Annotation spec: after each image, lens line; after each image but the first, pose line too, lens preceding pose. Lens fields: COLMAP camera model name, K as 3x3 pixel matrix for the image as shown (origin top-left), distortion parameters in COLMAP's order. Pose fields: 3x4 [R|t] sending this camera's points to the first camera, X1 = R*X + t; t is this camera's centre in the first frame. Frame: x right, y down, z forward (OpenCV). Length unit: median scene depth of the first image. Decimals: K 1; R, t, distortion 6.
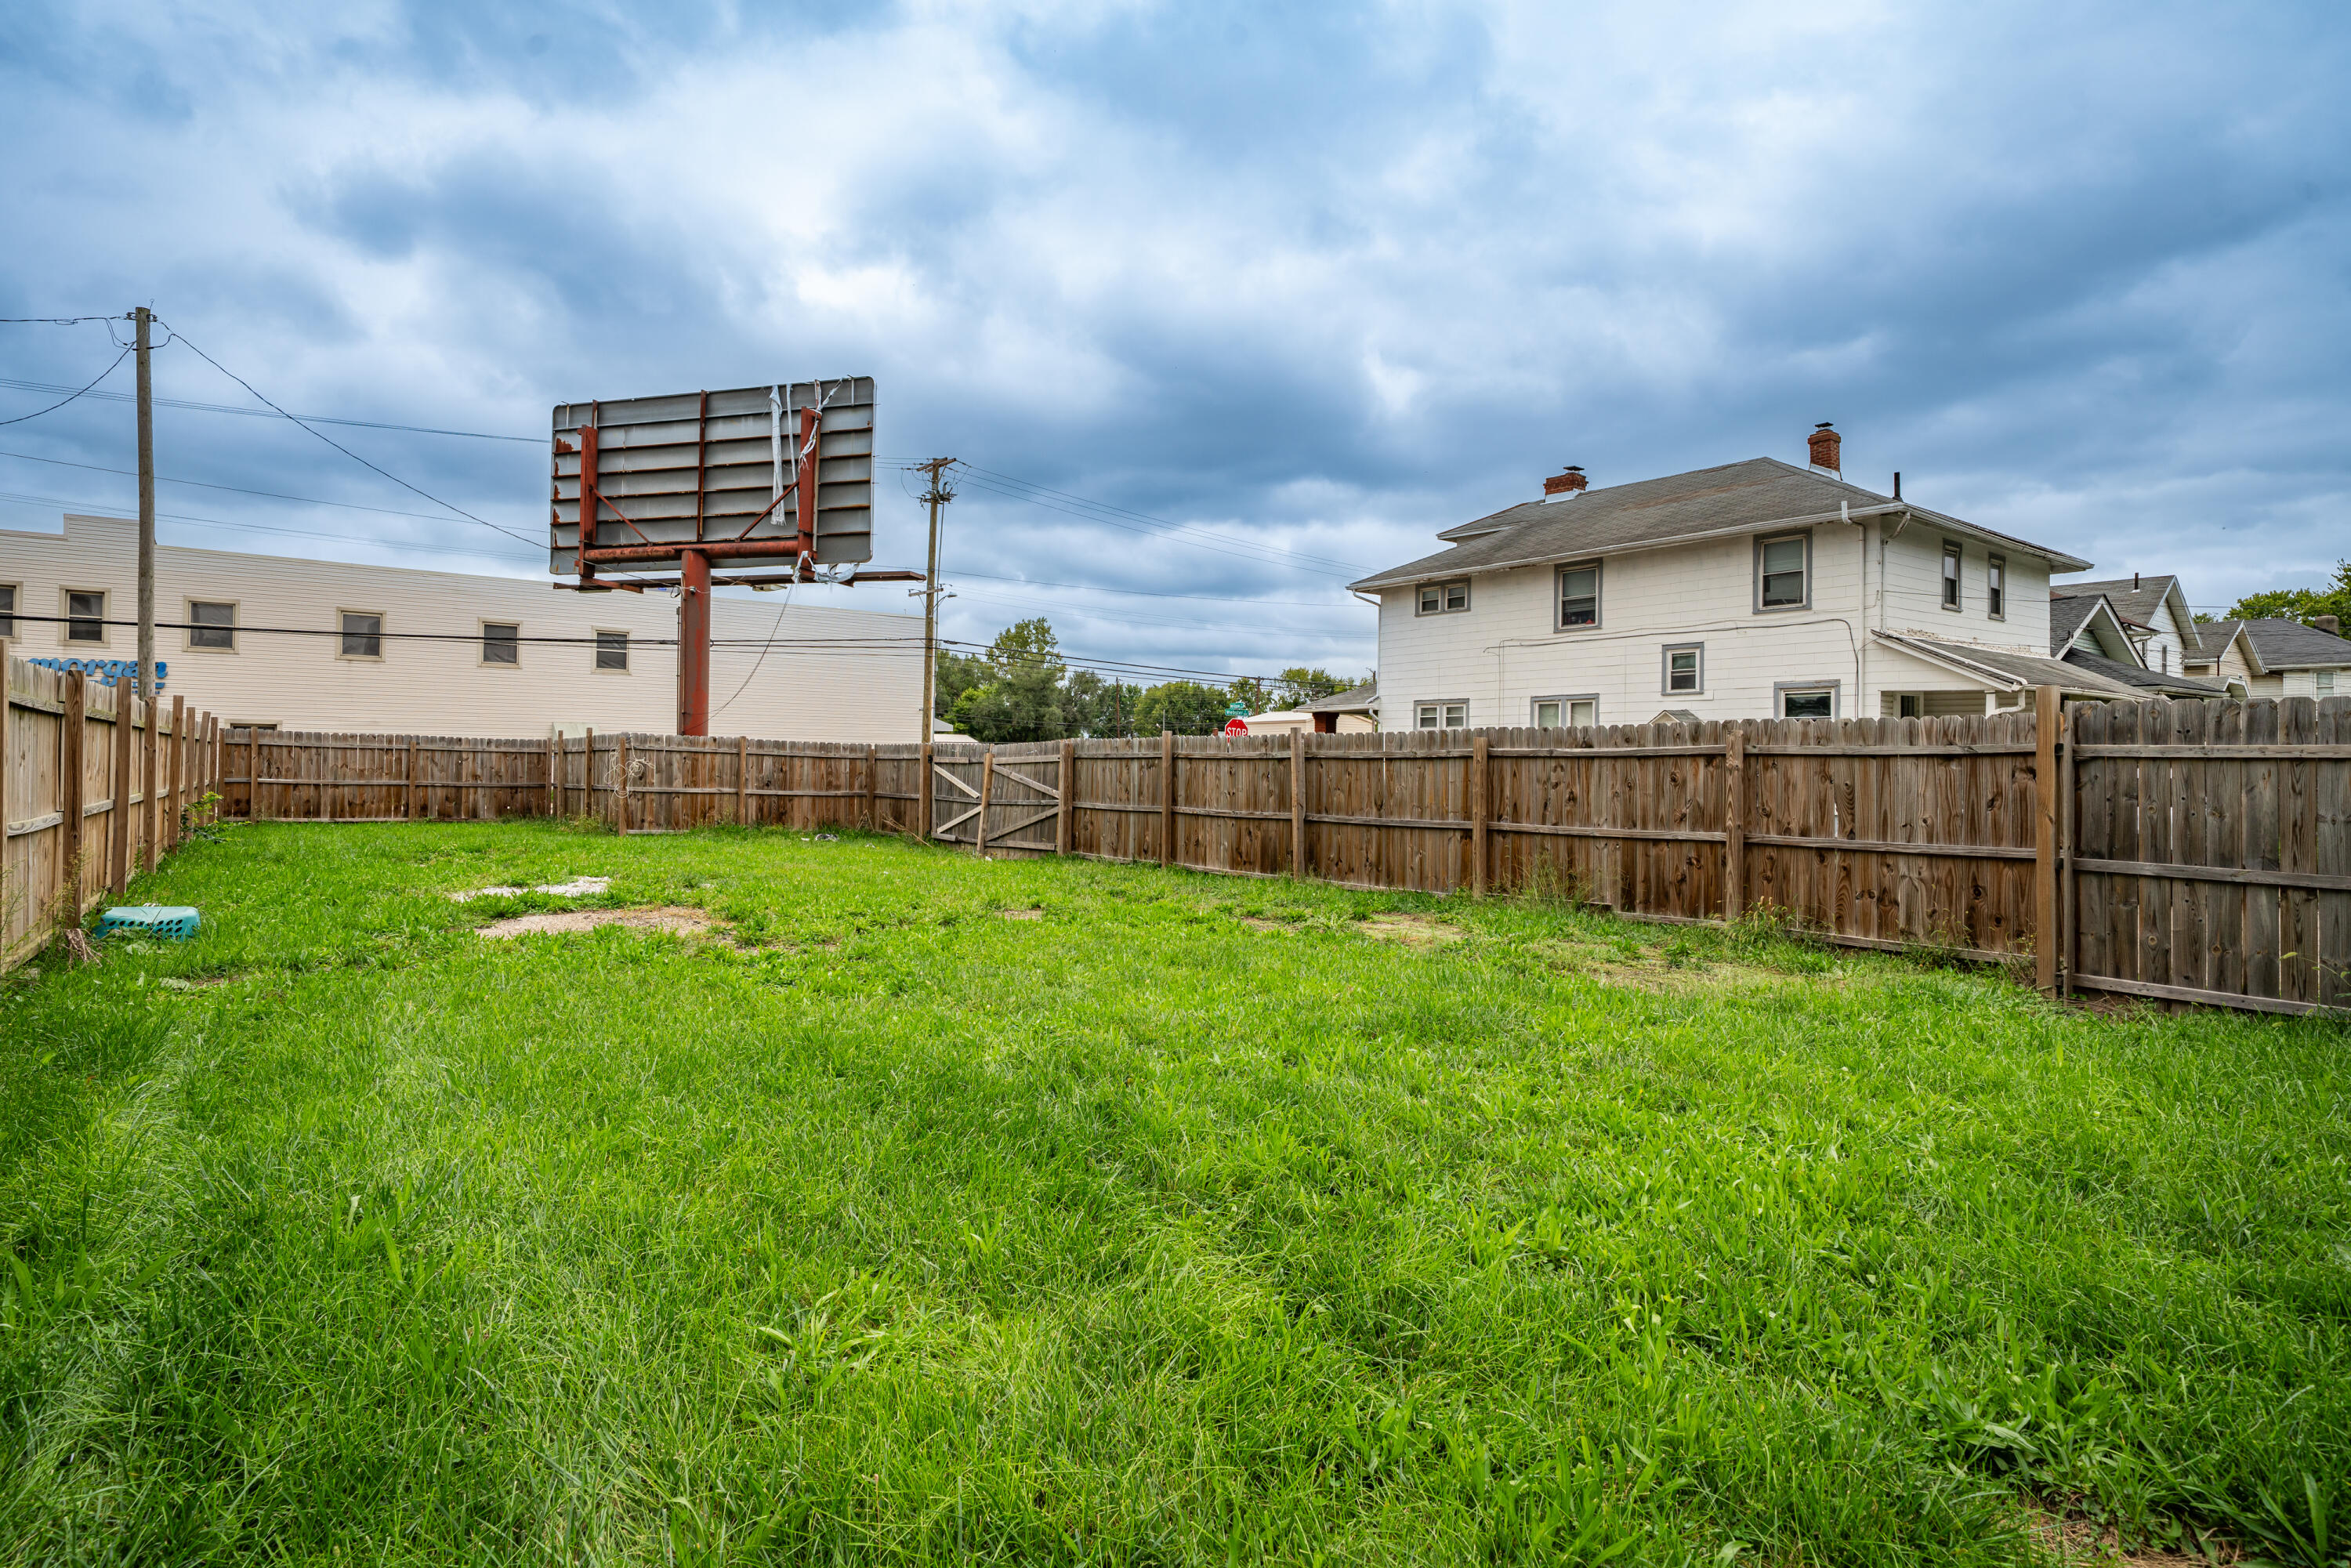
lens RADIAL K [[1154.1, 0, 1165.4], [0, 1154.1, 765.4], [0, 0, 1]] dist [-0.003515, -0.000261]
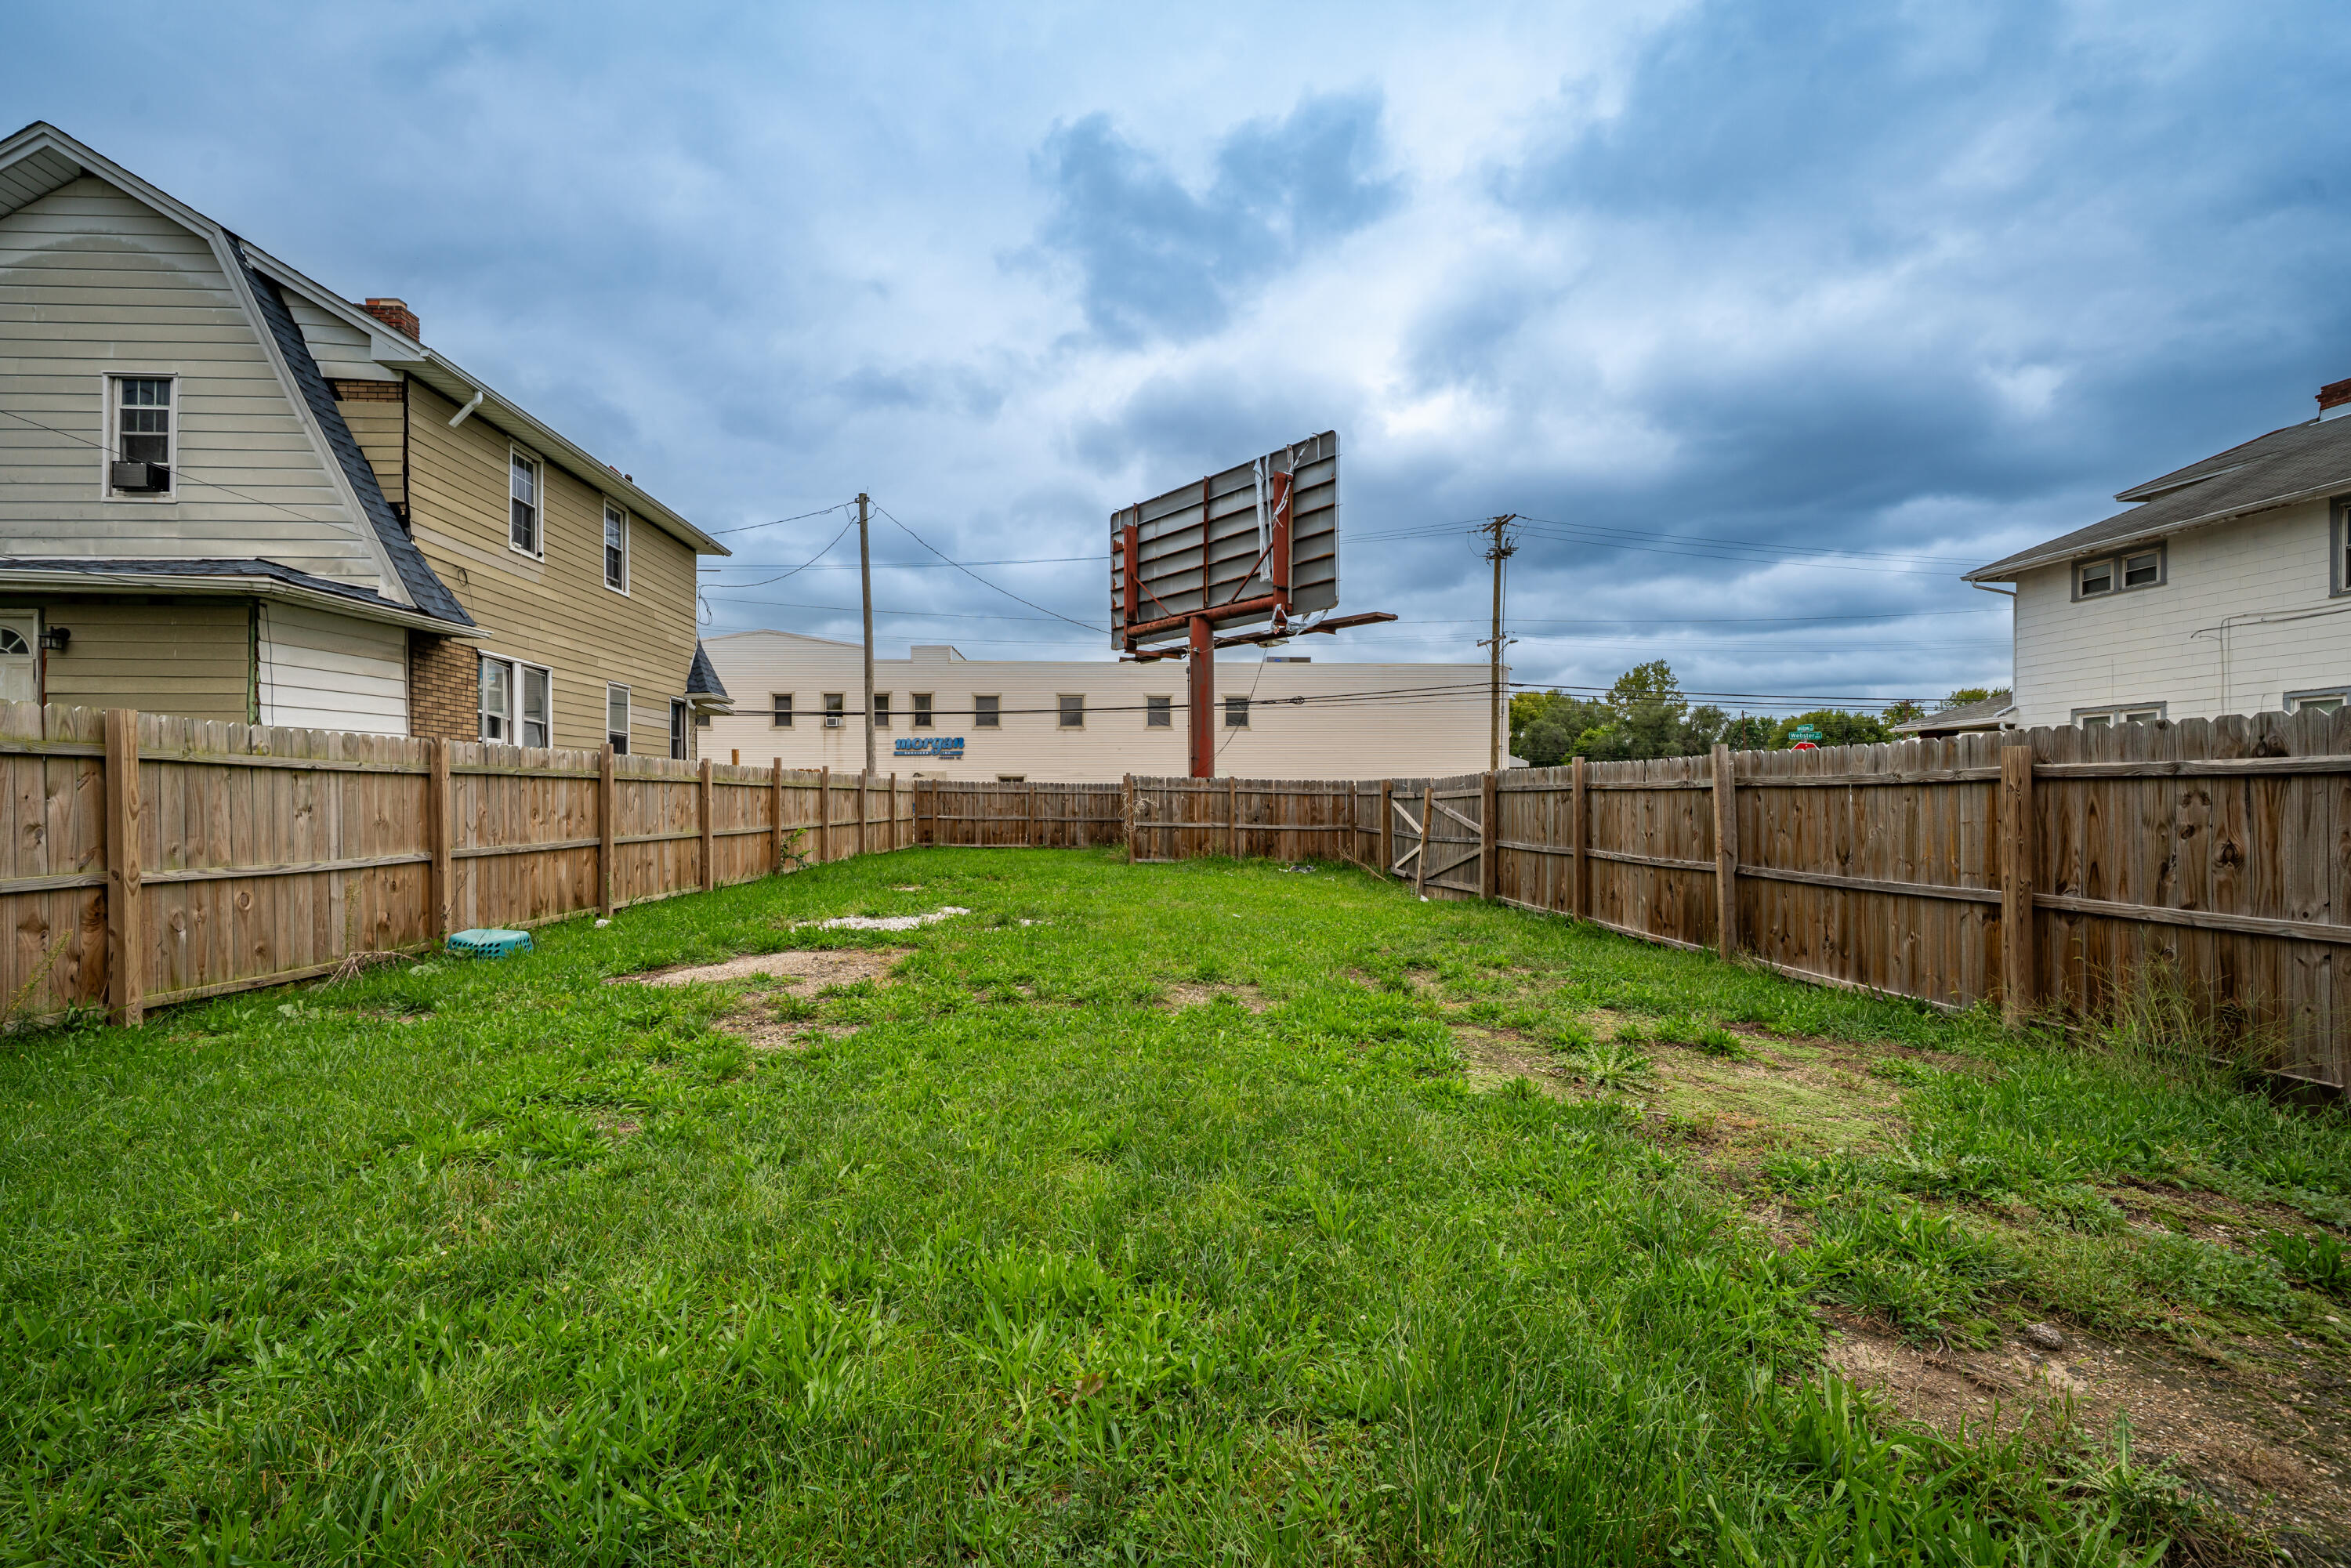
lens RADIAL K [[949.4, 0, 1183.6], [0, 949.4, 800.2], [0, 0, 1]] dist [-0.003977, 0.001199]
pose [[0.836359, -0.012408, -0.548041, 0.097413], [0.013233, 0.999909, -0.002444, -0.000789], [0.548022, -0.005208, 0.836448, 0.199833]]
